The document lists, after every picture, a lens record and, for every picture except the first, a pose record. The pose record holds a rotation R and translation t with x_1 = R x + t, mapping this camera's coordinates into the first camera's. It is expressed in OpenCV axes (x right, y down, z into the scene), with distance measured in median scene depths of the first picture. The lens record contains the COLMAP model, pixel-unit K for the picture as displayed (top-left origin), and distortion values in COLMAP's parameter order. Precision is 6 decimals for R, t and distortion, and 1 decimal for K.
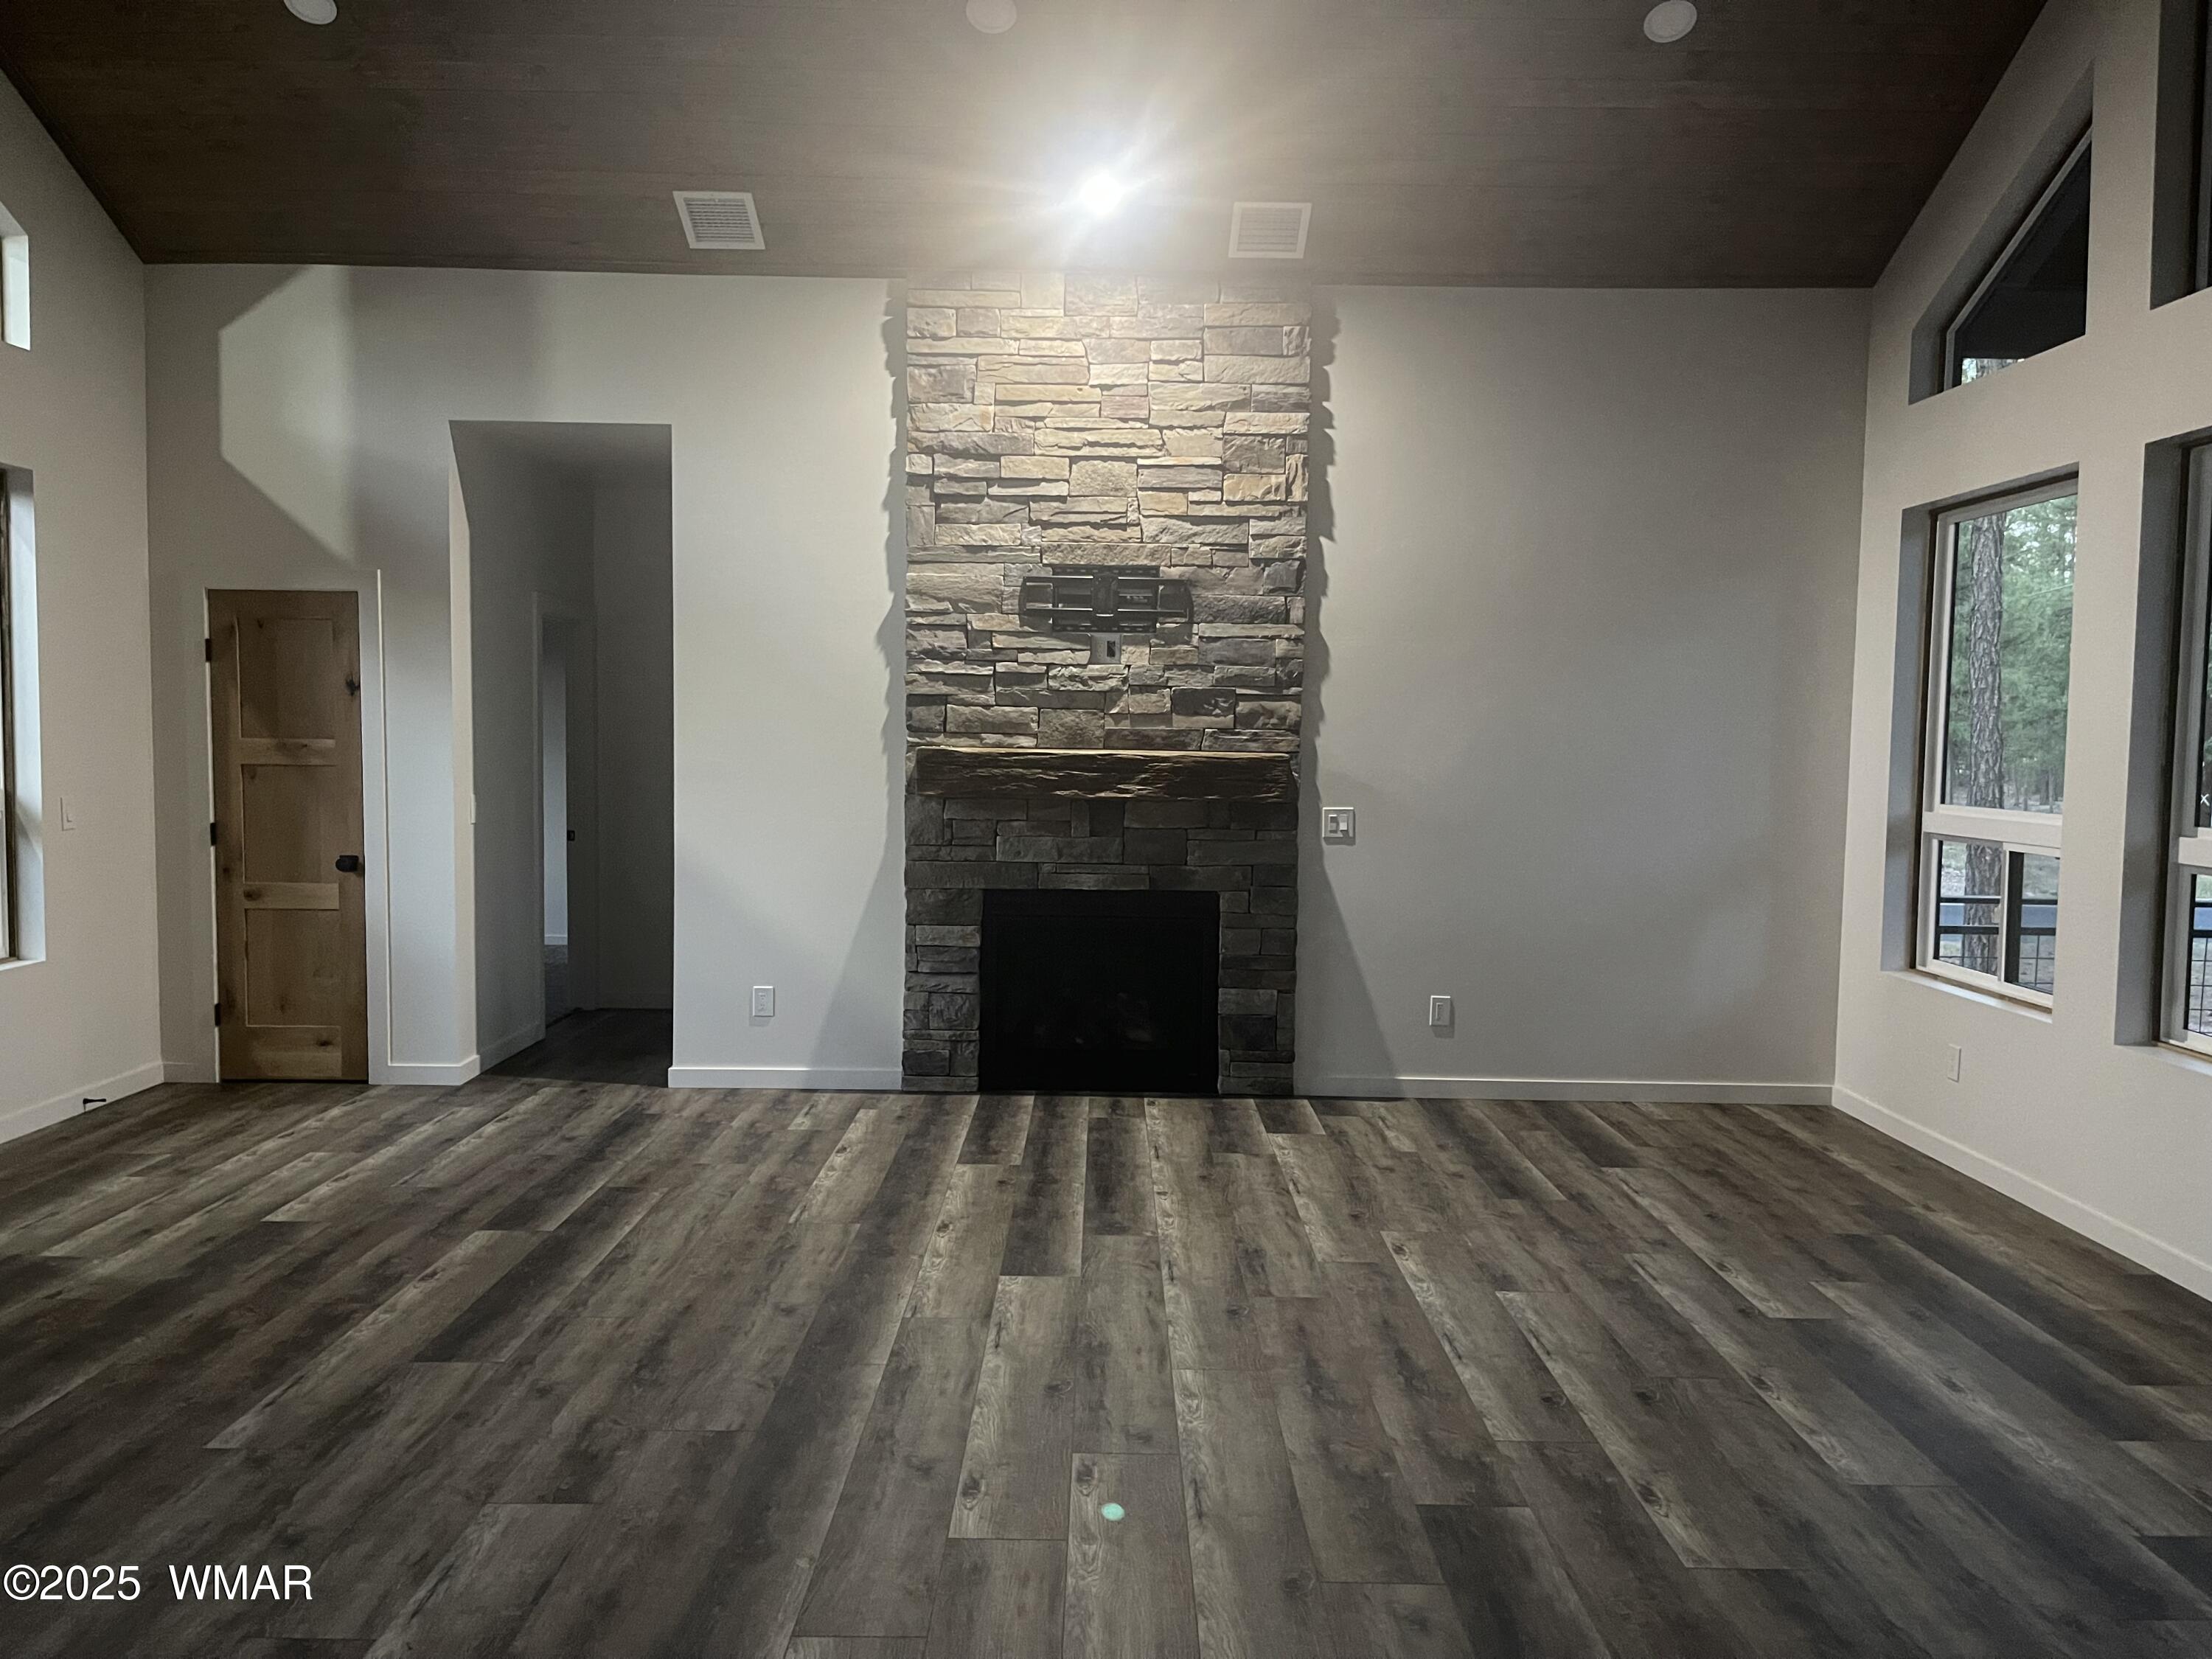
lens RADIAL K [[1672.8, 0, 1099.1], [0, 1672.8, 833.7], [0, 0, 1]] dist [0.059615, -0.095746]
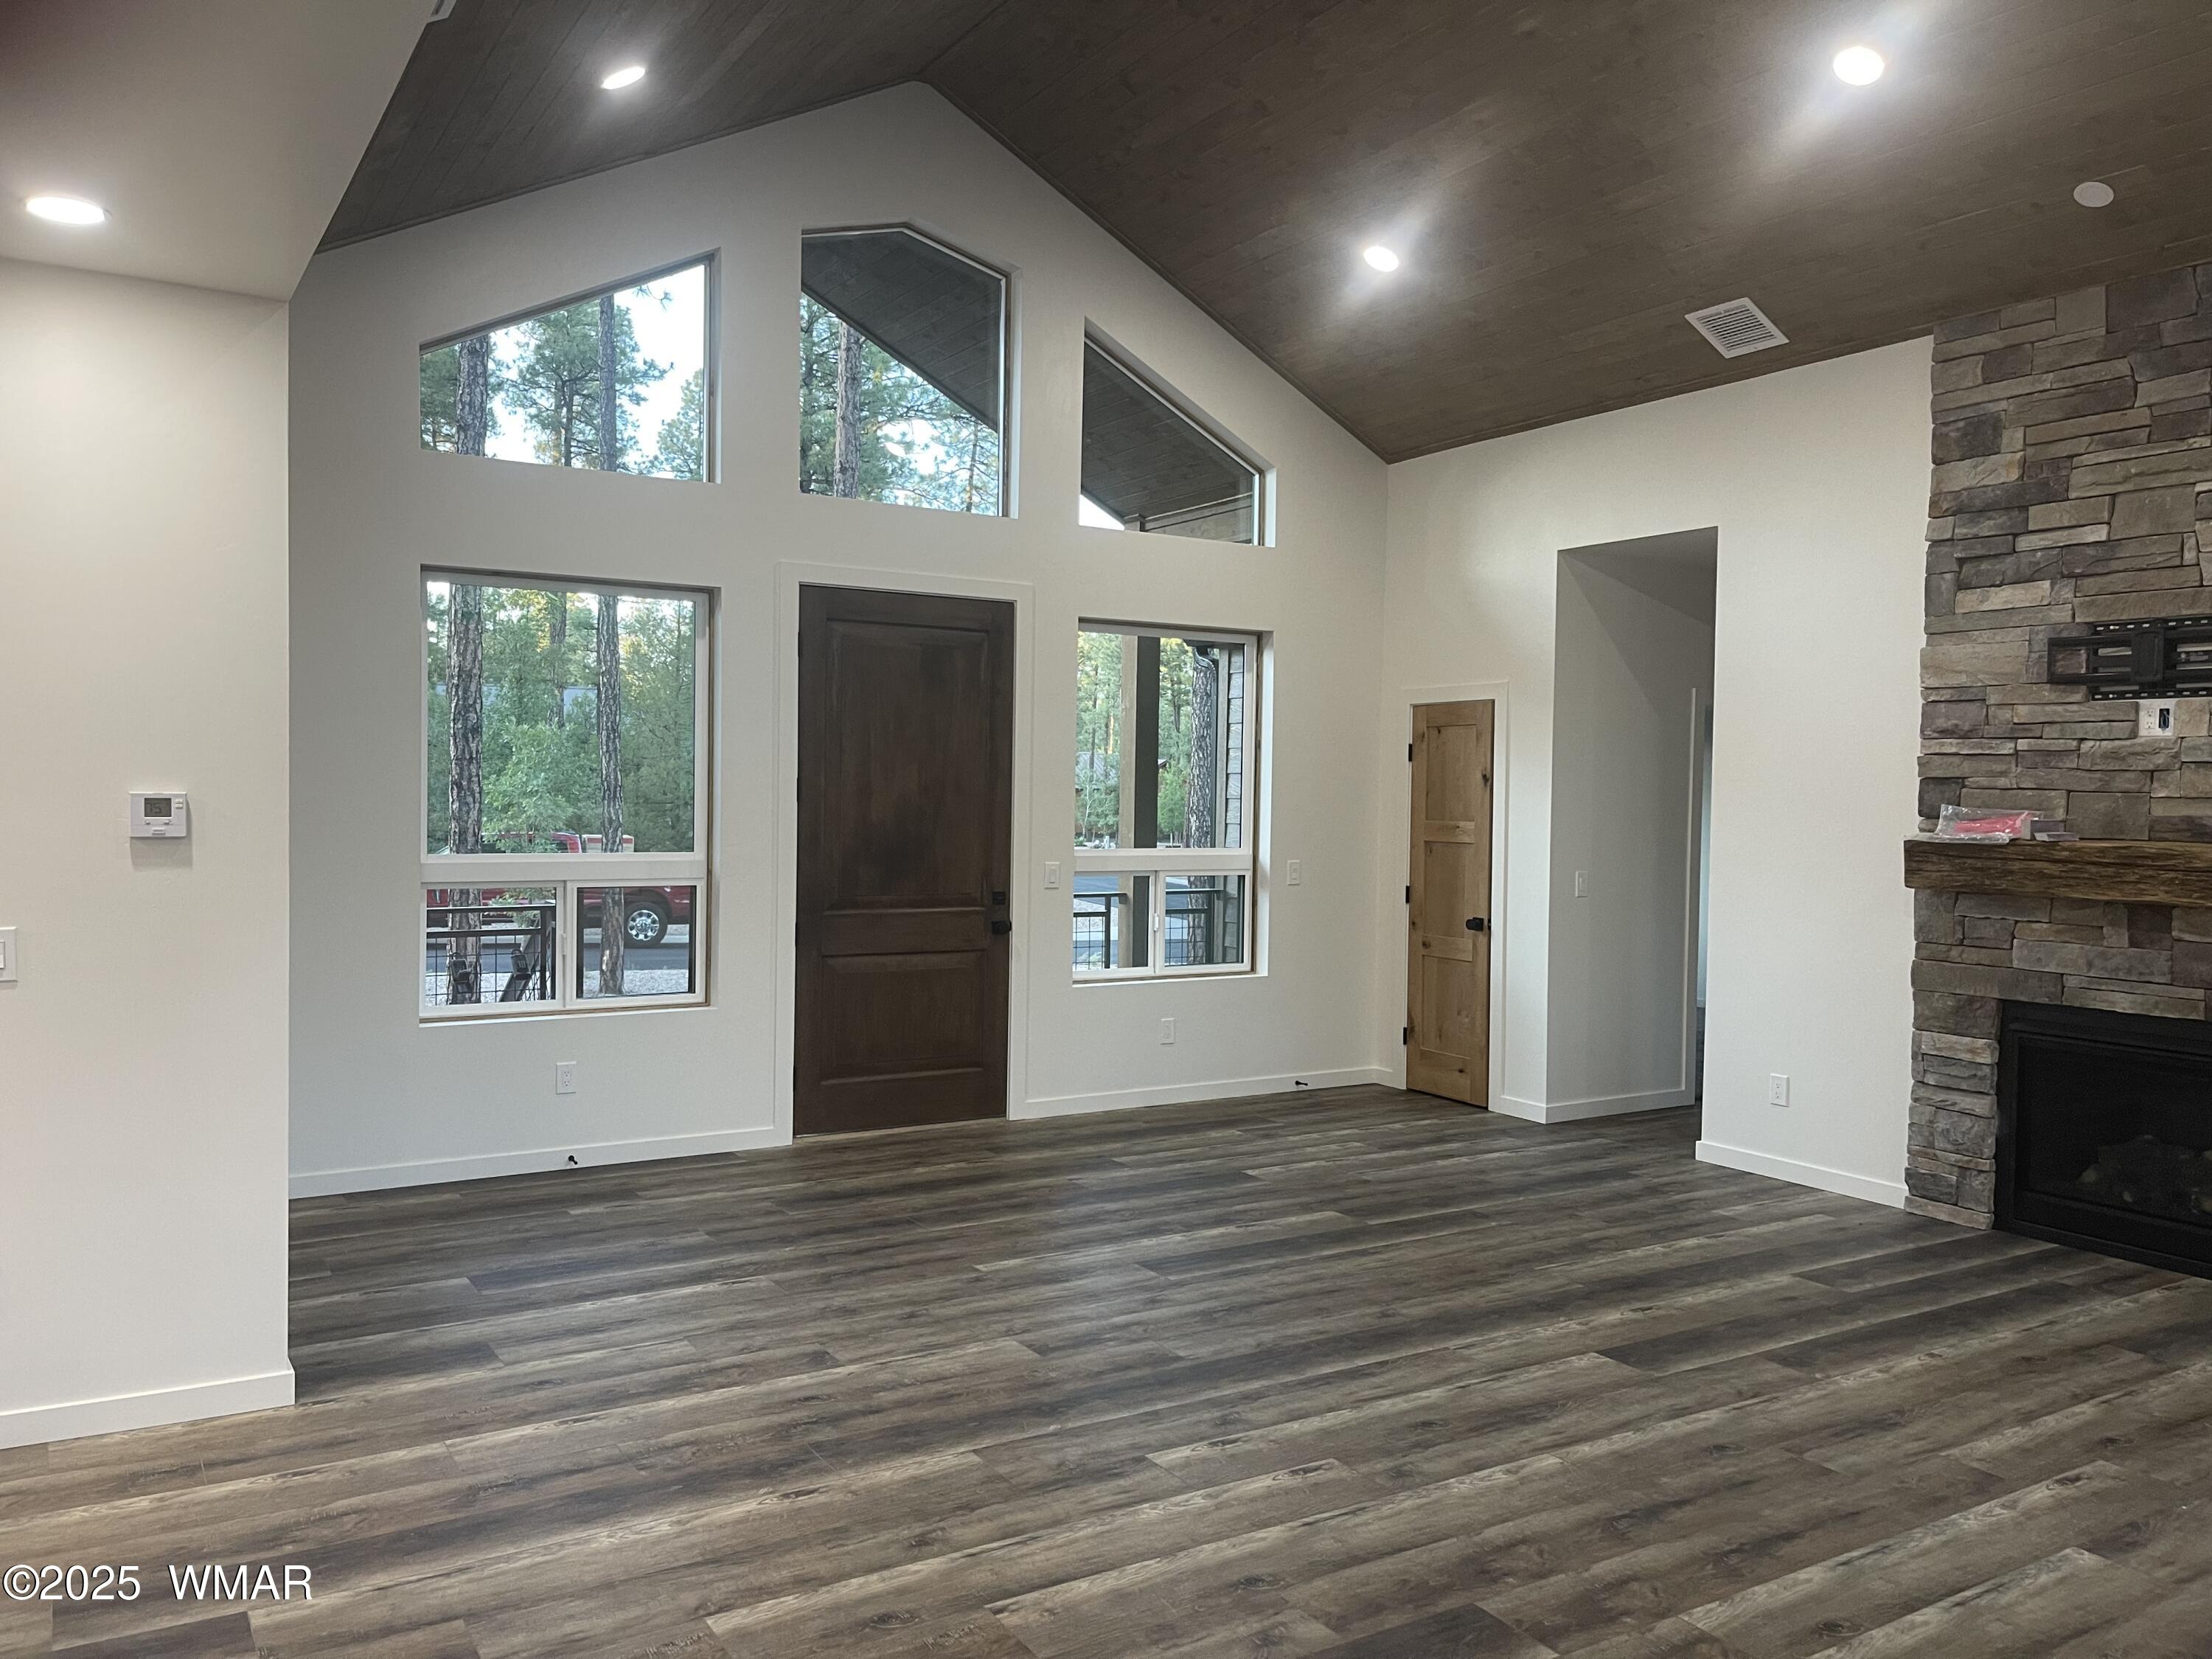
lens RADIAL K [[1666.4, 0, 1106.0], [0, 1666.4, 829.5], [0, 0, 1]] dist [0.072968, -0.094113]
pose [[0.525285, 0.012871, -0.850829, 0.469945], [-0.062748, 0.997749, -0.023646, -0.005231], [0.848610, 0.065809, 0.524910, 0.148012]]
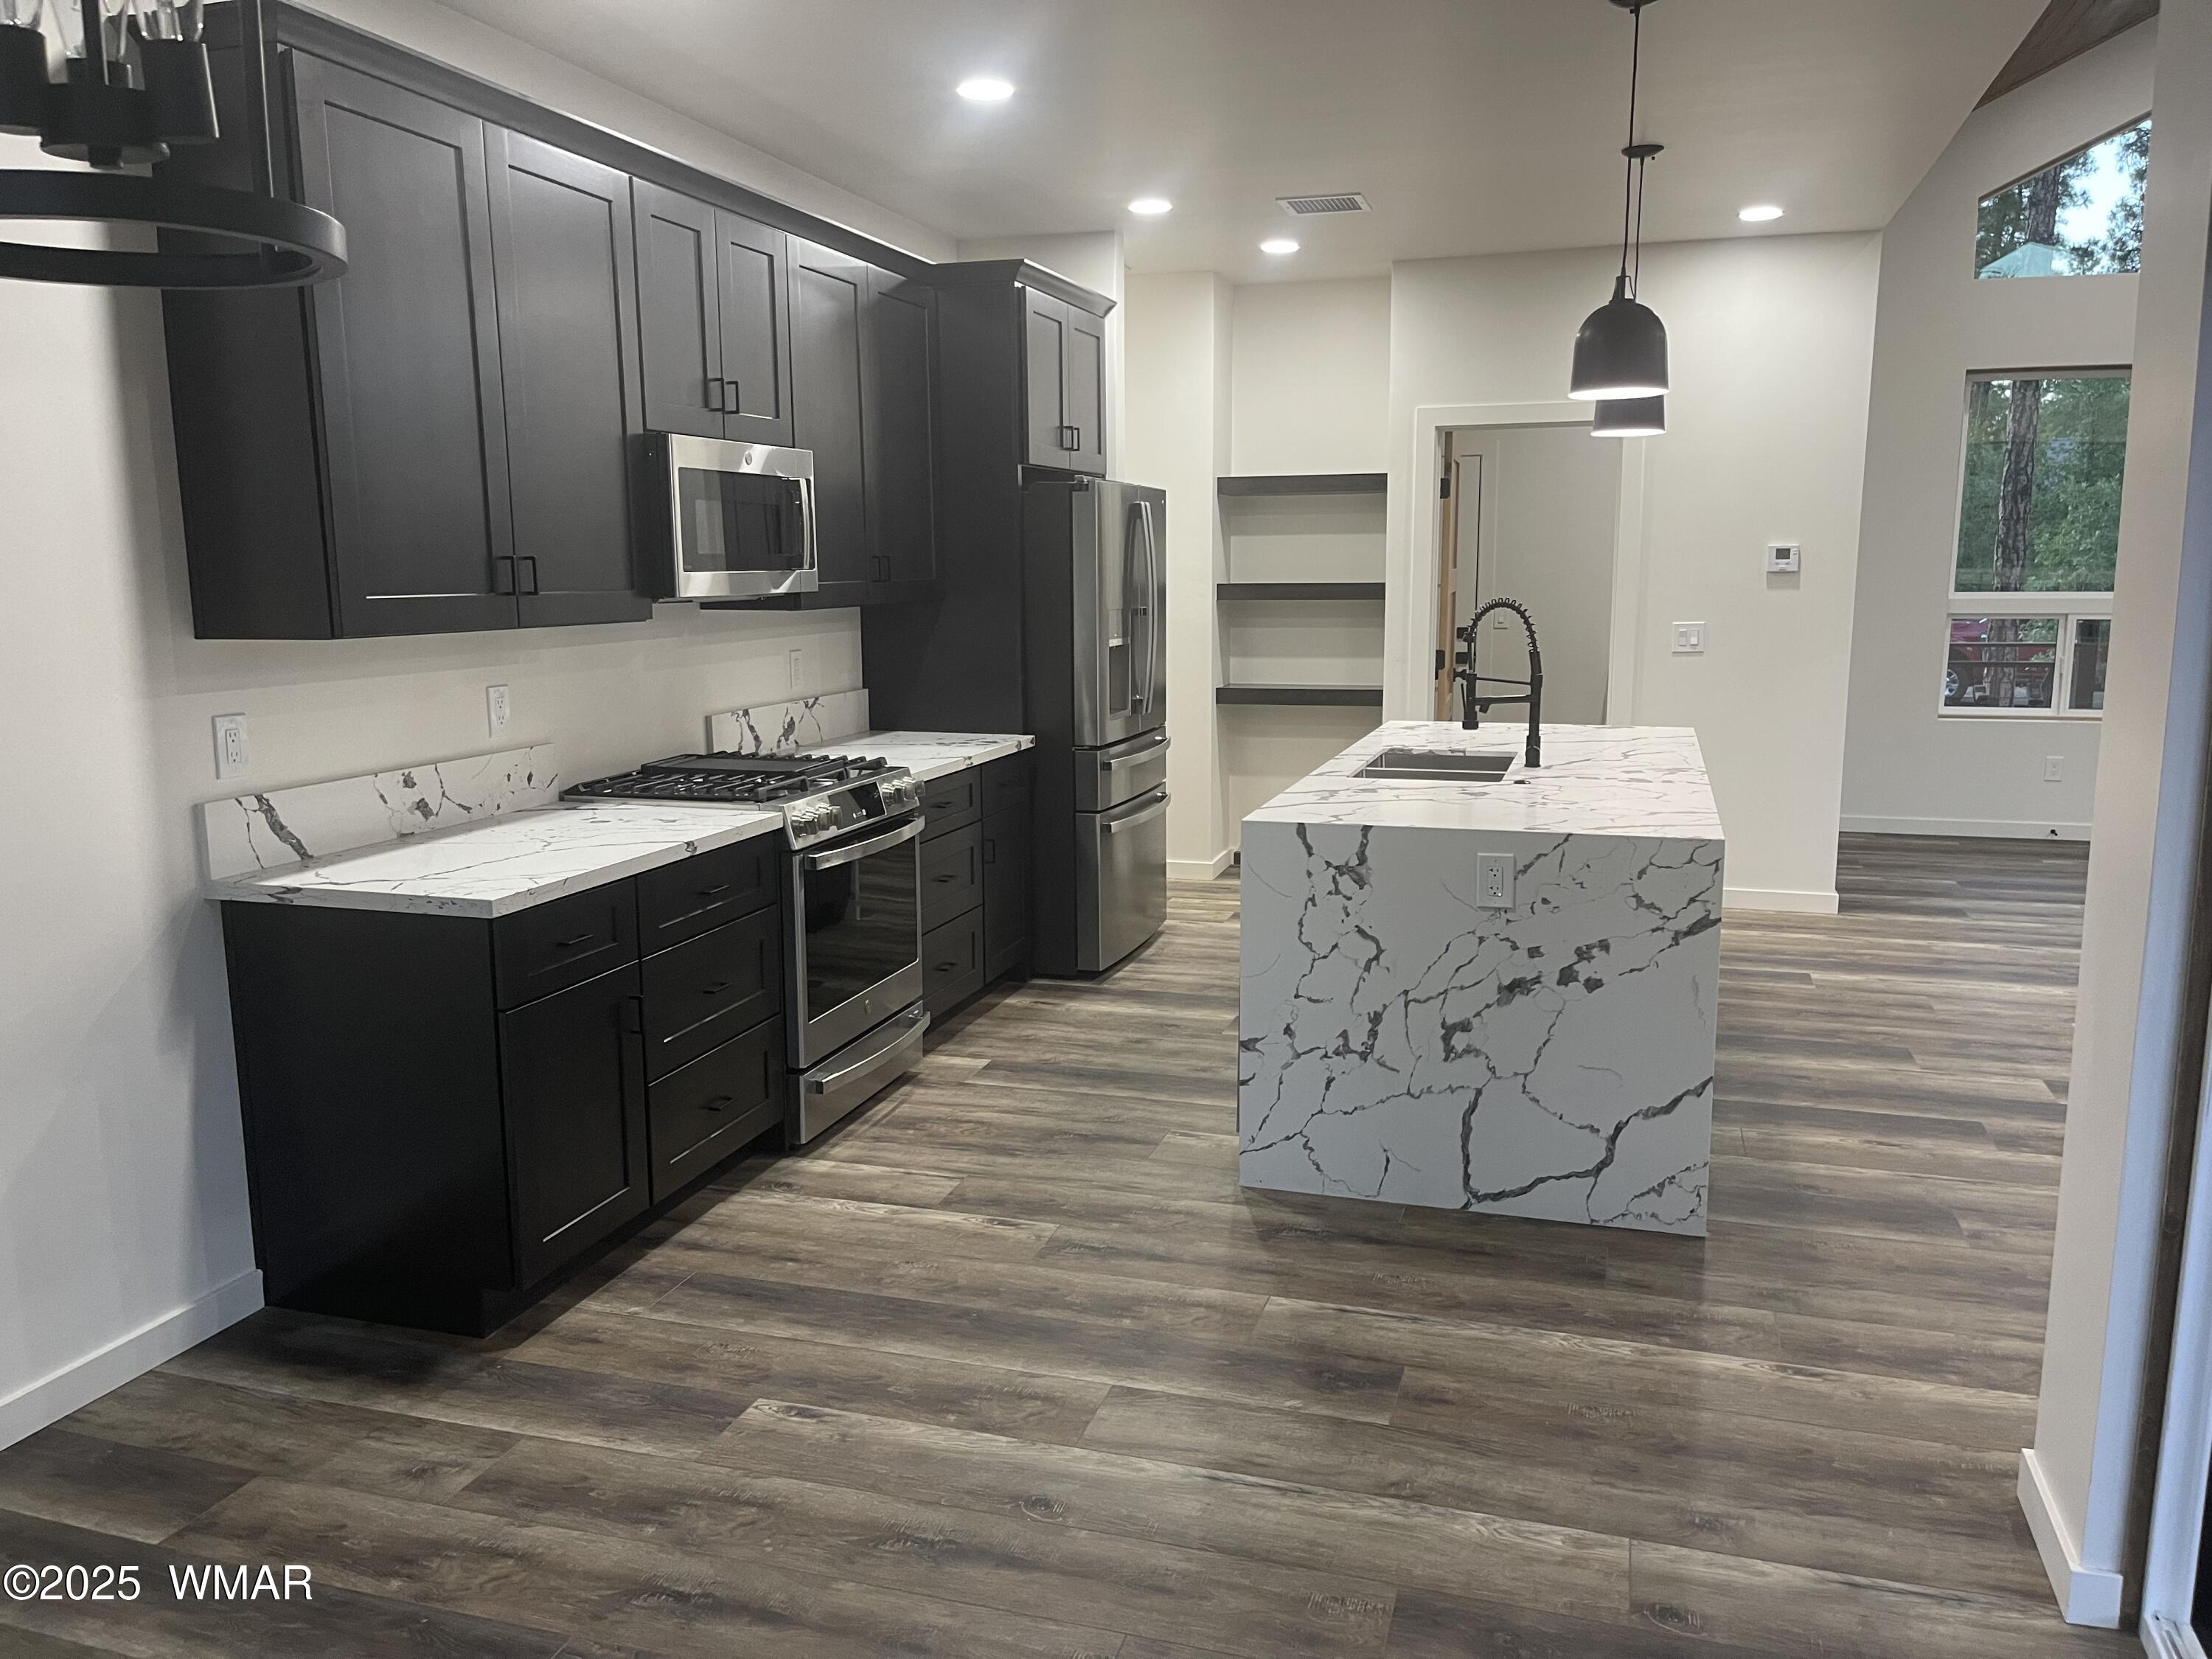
lens RADIAL K [[1666.4, 0, 1106.0], [0, 1666.4, 829.5], [0, 0, 1]] dist [0.072968, -0.094113]
pose [[-0.304085, 0.142297, -0.941958, 0.911263], [-0.058006, 0.984181, 0.167402, 0.011208], [0.950877, 0.105544, -0.291020, 0.100536]]
